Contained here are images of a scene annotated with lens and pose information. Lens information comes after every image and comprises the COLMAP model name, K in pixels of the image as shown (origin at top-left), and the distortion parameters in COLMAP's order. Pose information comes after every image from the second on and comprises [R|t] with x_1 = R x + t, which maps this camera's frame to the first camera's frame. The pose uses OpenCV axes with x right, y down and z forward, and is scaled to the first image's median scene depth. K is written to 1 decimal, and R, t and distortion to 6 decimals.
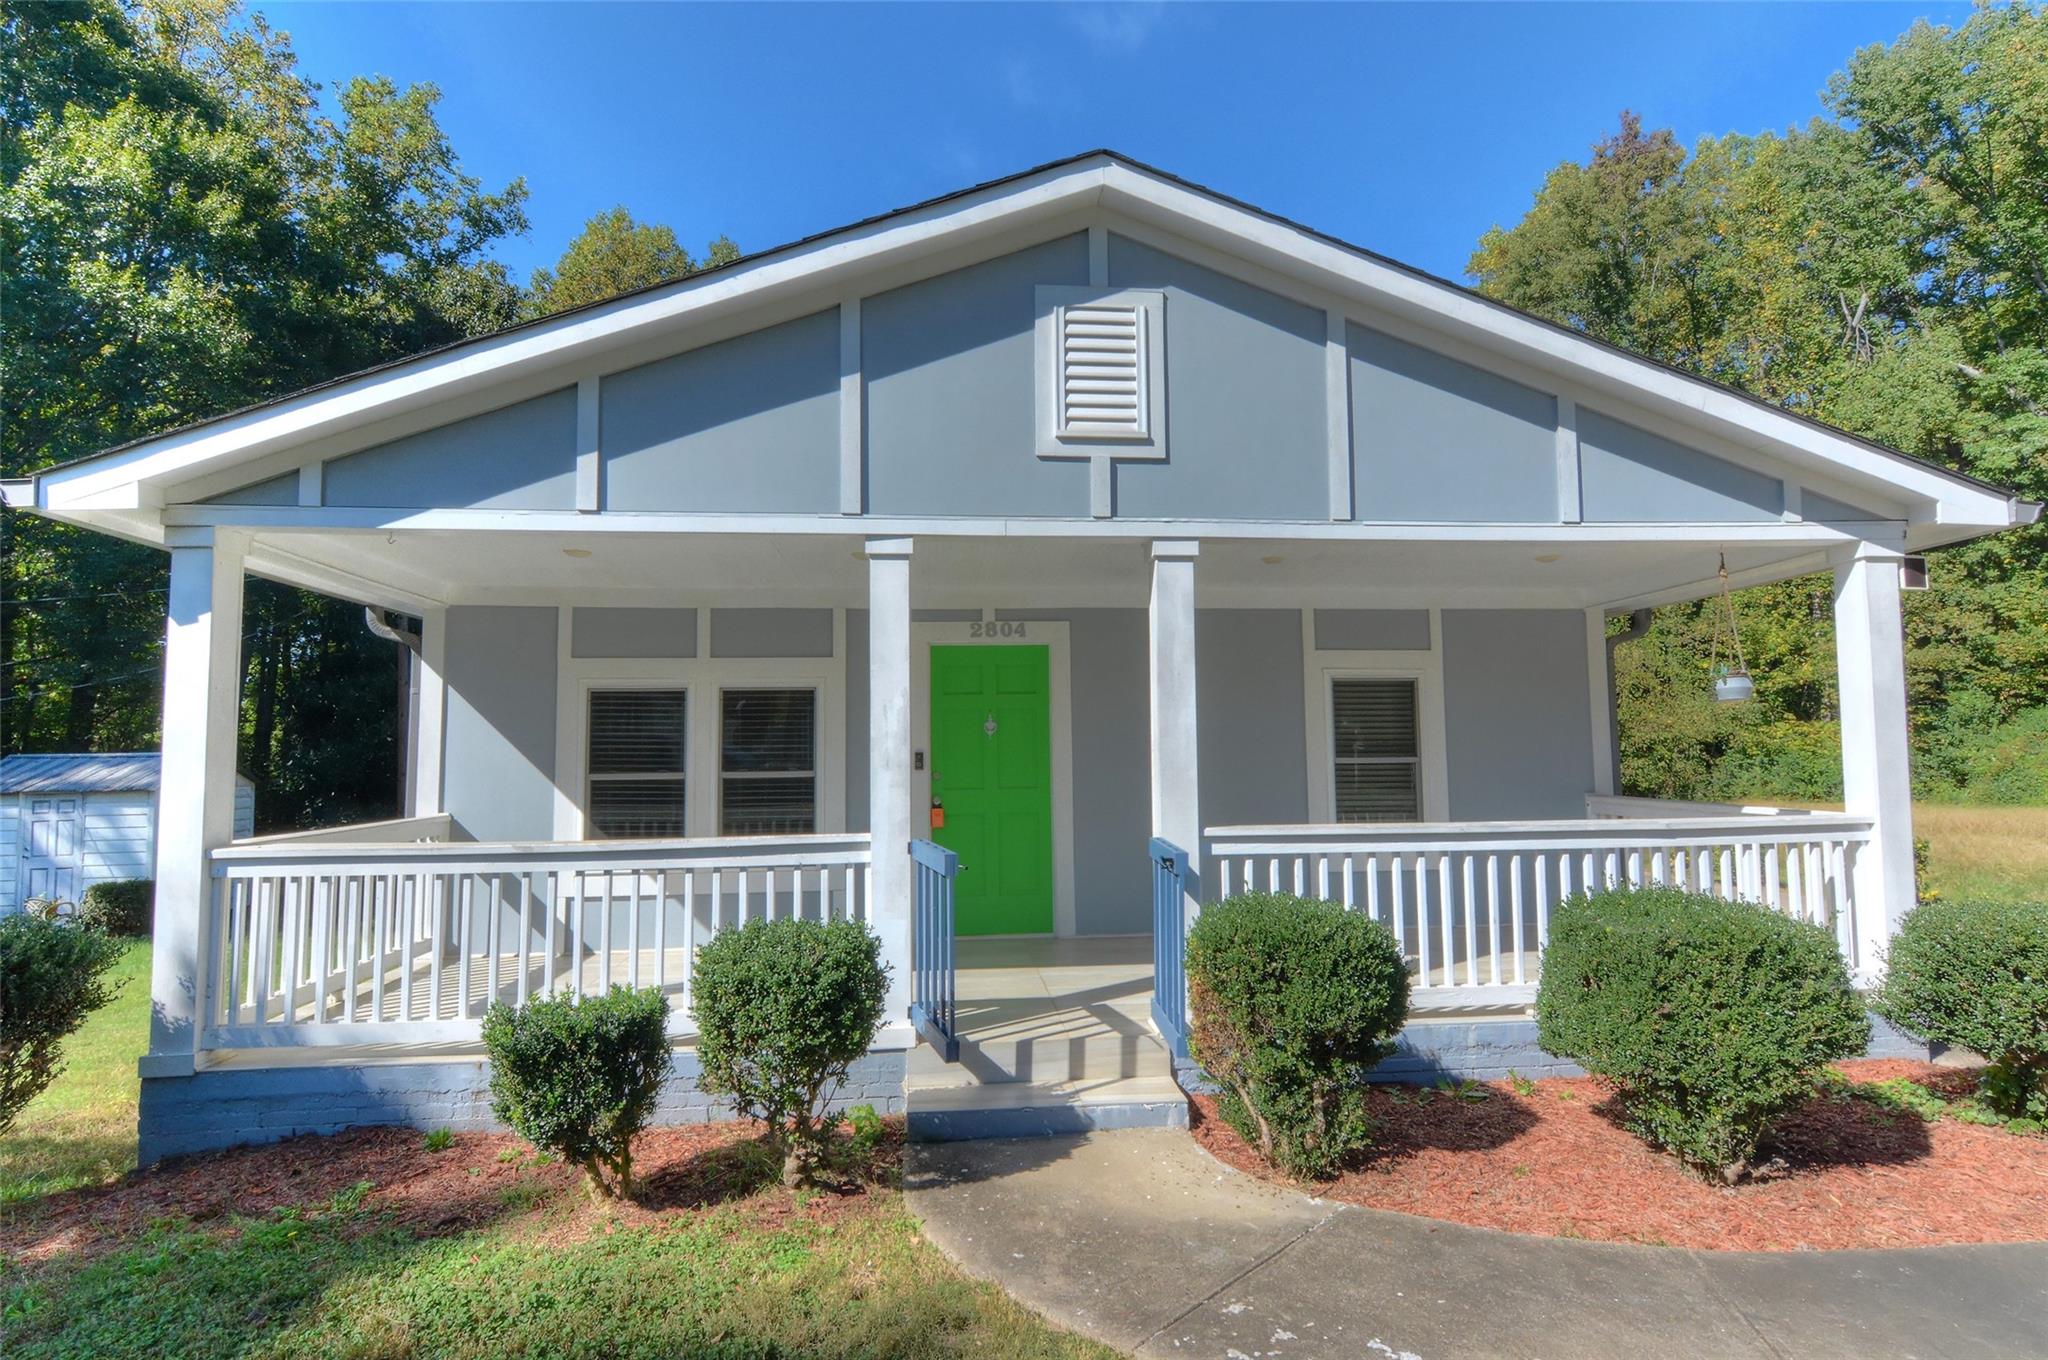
lens RADIAL K [[1012.5, 0, 1024.0], [0, 1012.5, 680.0], [0, 0, 1]] dist [0.004341, -0.001247]
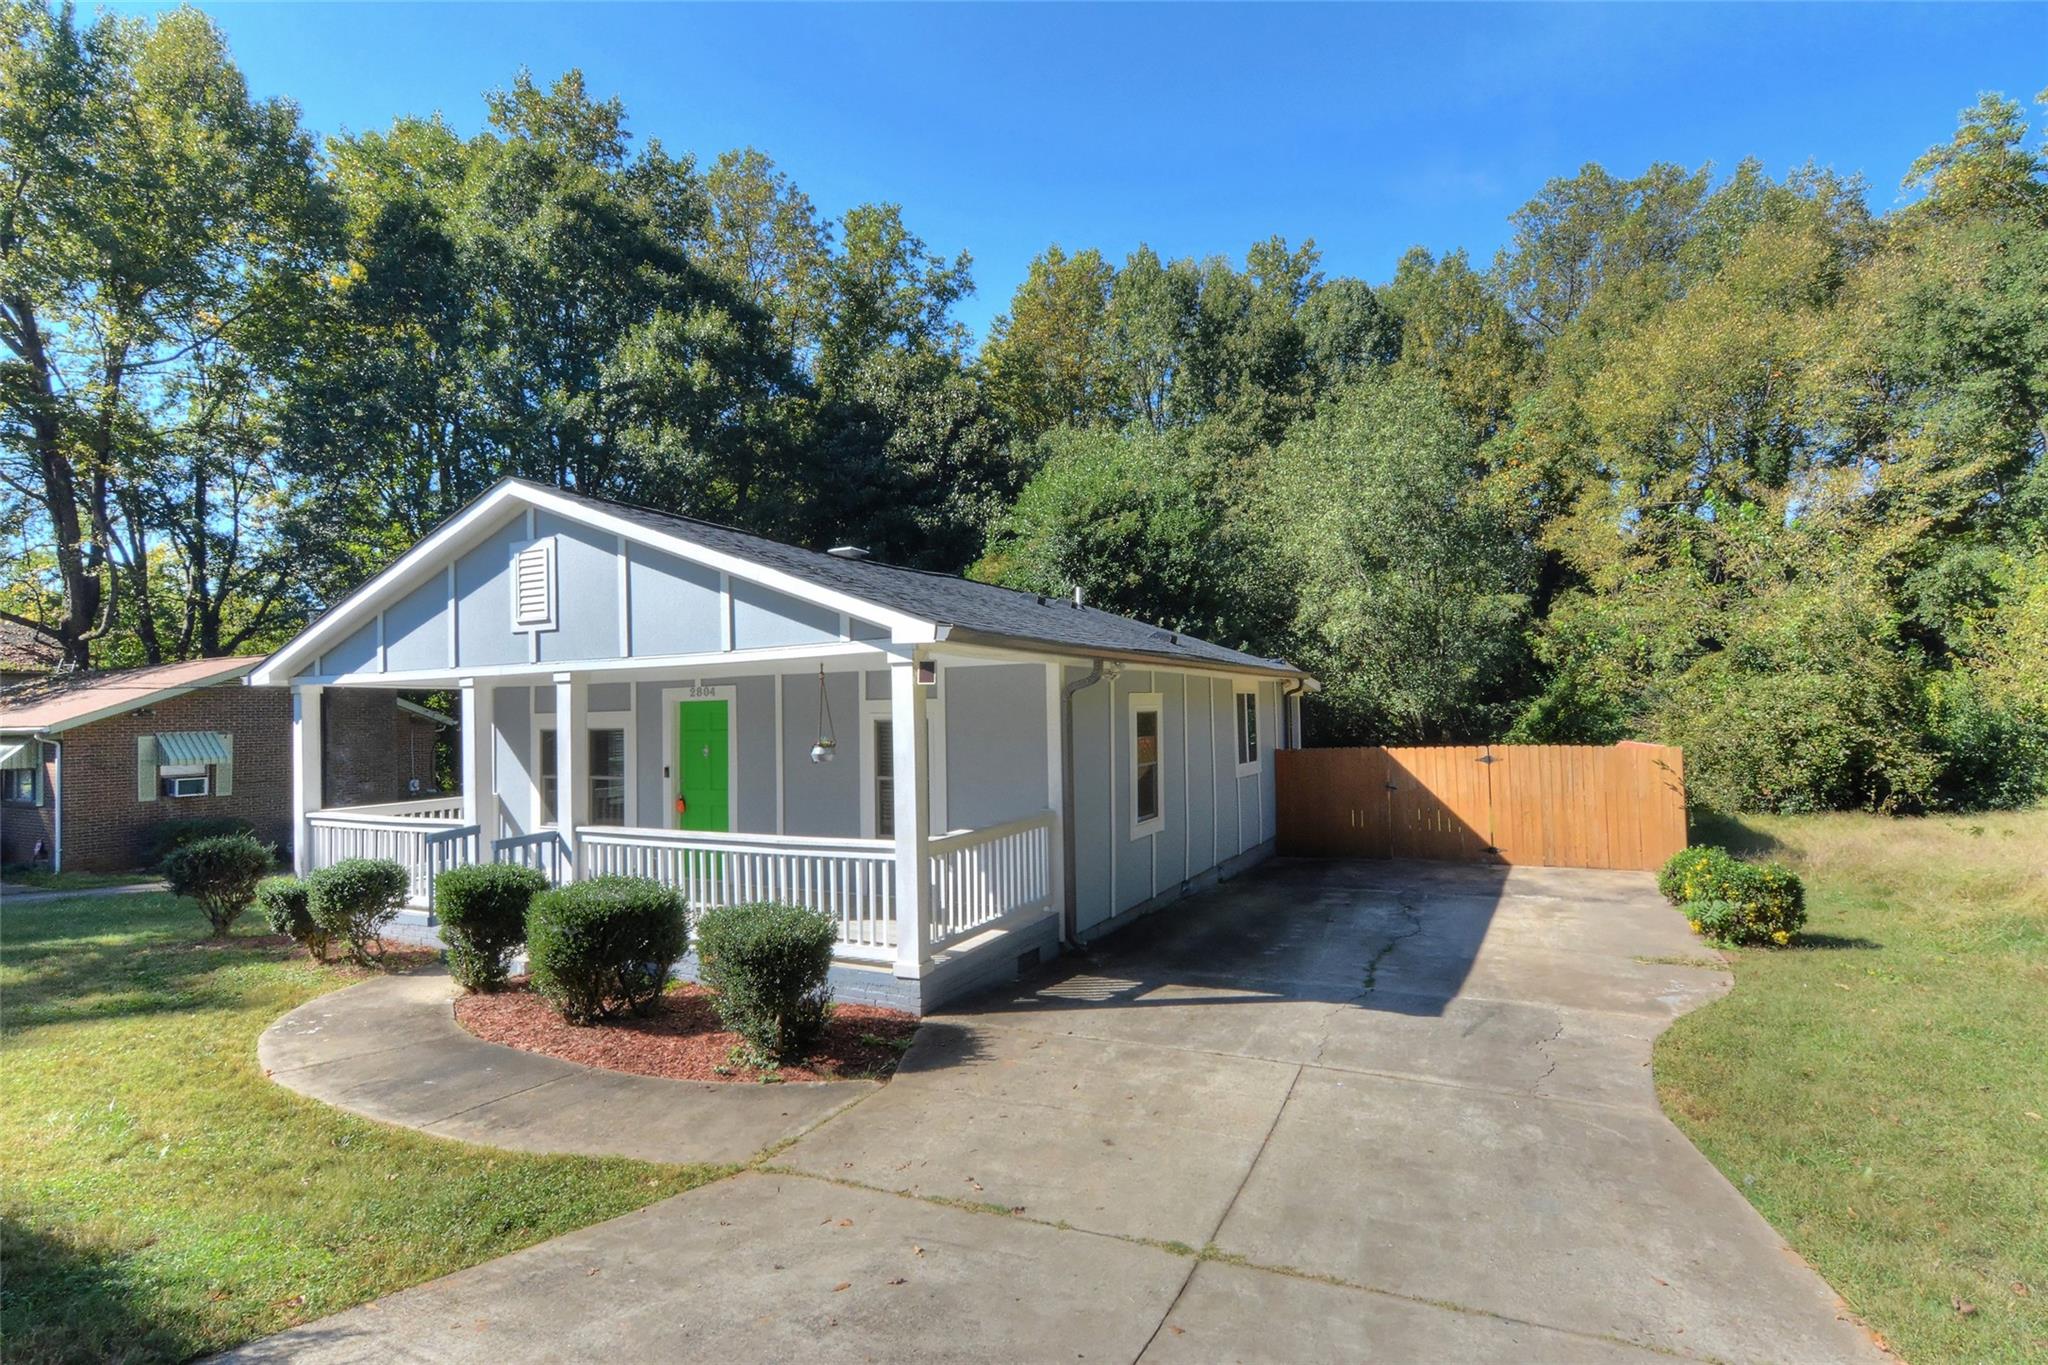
lens RADIAL K [[1012.5, 0, 1024.0], [0, 1012.5, 682.5], [0, 0, 1]] dist [0.004341, -0.001247]
pose [[0.828411, -0.019448, -0.559782, 1.882066], [0.051915, 0.997761, 0.042164, -0.153227], [0.557709, -0.063990, 0.827566, -0.070173]]
